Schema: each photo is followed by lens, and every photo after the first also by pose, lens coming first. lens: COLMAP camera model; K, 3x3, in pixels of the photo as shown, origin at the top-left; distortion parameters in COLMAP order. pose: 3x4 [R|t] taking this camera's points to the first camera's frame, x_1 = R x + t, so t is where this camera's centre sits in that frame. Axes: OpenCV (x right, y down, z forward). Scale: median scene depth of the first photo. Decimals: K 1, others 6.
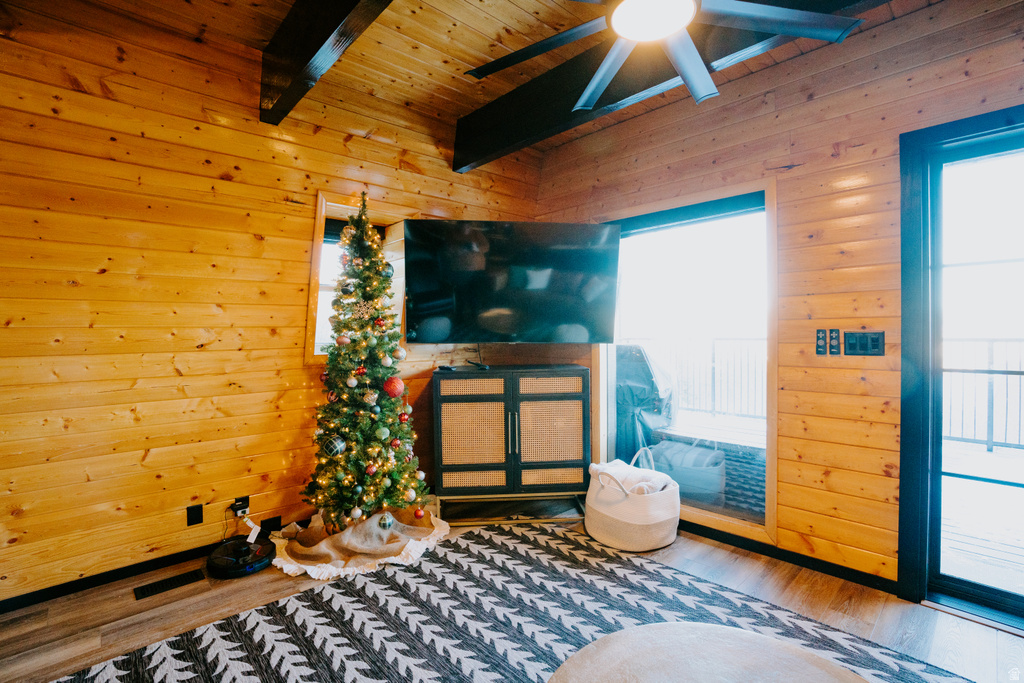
lens RADIAL K [[468.6, 0, 513.5], [0, 468.6, 348.5], [0, 0, 1]] dist [-0.048174, 0.022467]
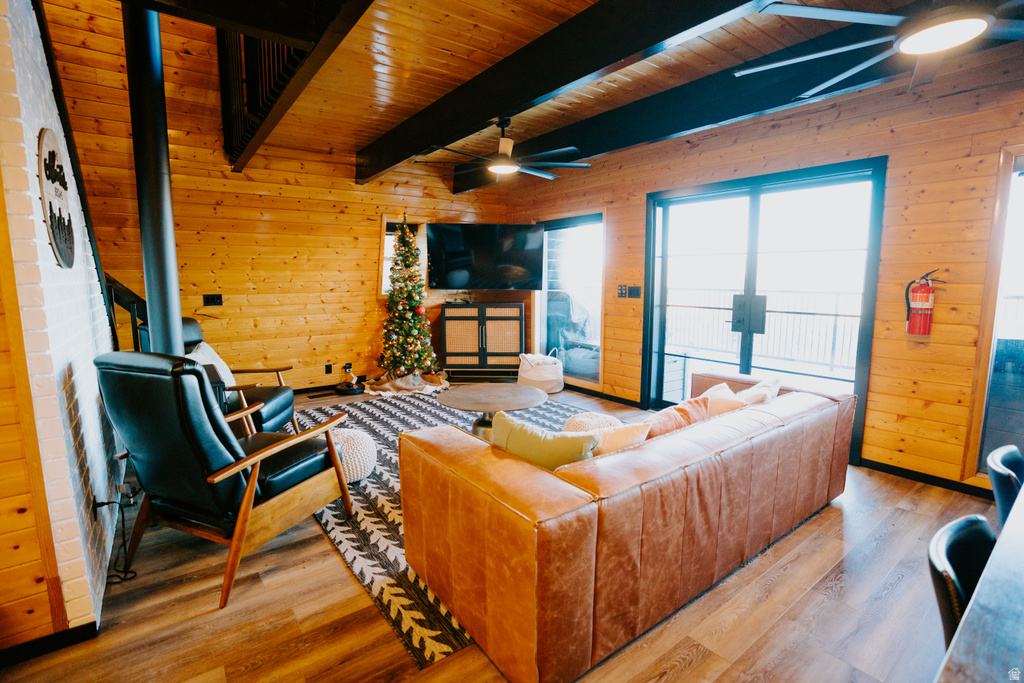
lens RADIAL K [[459.8, 0, 510.8], [0, 459.8, 338.3], [0, 0, 1]] dist [-0.011108, 0.003366]
pose [[0.993638, 0.023909, -0.110053, 0.362037], [-0.012696, 0.994757, 0.101479, -0.007043], [0.111902, -0.099437, 0.988732, -0.955196]]
